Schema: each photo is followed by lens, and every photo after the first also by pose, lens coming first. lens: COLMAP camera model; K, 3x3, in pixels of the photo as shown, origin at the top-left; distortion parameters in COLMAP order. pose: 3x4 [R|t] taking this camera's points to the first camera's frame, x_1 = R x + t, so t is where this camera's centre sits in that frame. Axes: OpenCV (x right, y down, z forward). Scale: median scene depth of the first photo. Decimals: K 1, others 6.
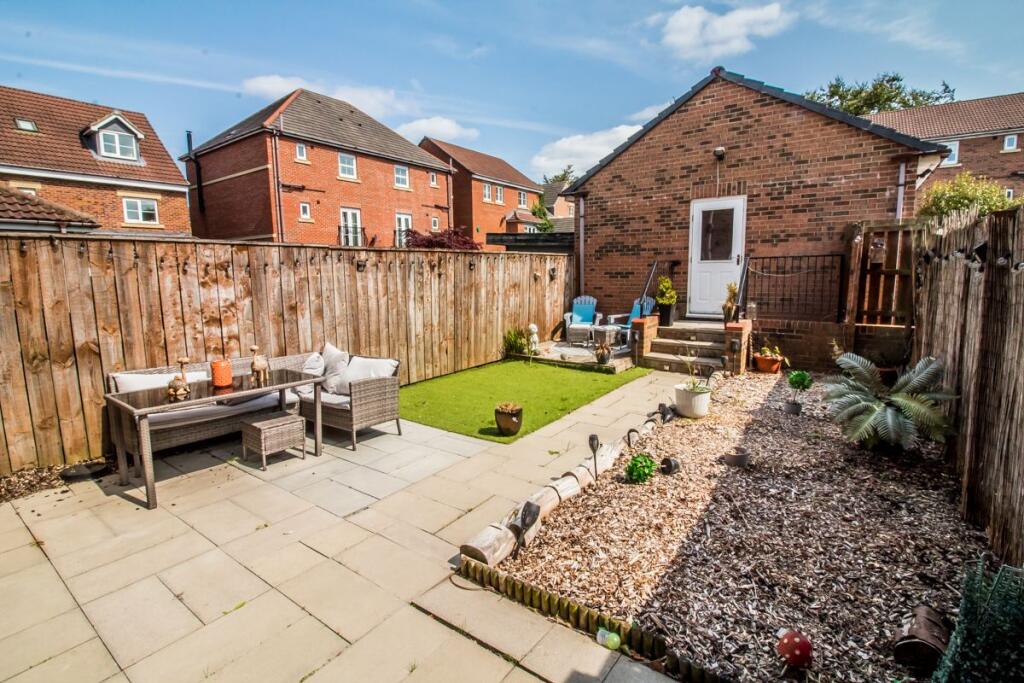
lens RADIAL K [[487.8, 0, 513.0], [0, 487.8, 338.7], [0, 0, 1]] dist [-0.016185, -0.001367]
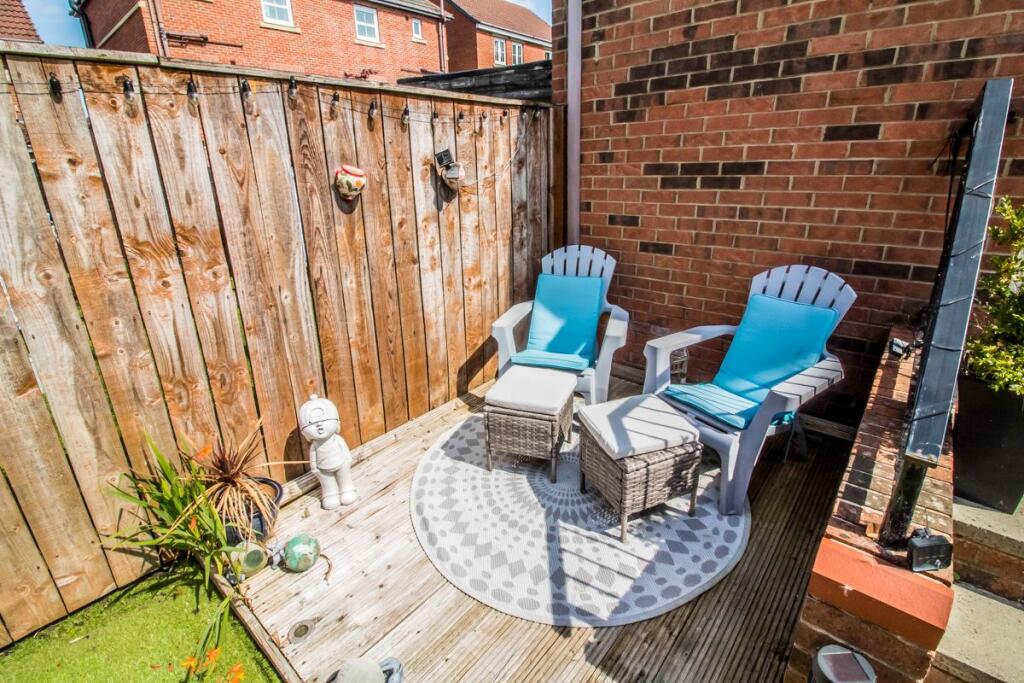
lens RADIAL K [[487.8, 0, 511.5], [0, 487.8, 339.7], [0, 0, 1]] dist [-0.016185, -0.001367]
pose [[0.995109, 0.022162, -0.096262, 0.137078], [-0.002052, 0.978934, 0.204168, -0.093309], [0.098759, -0.202972, 0.974192, 0.685785]]
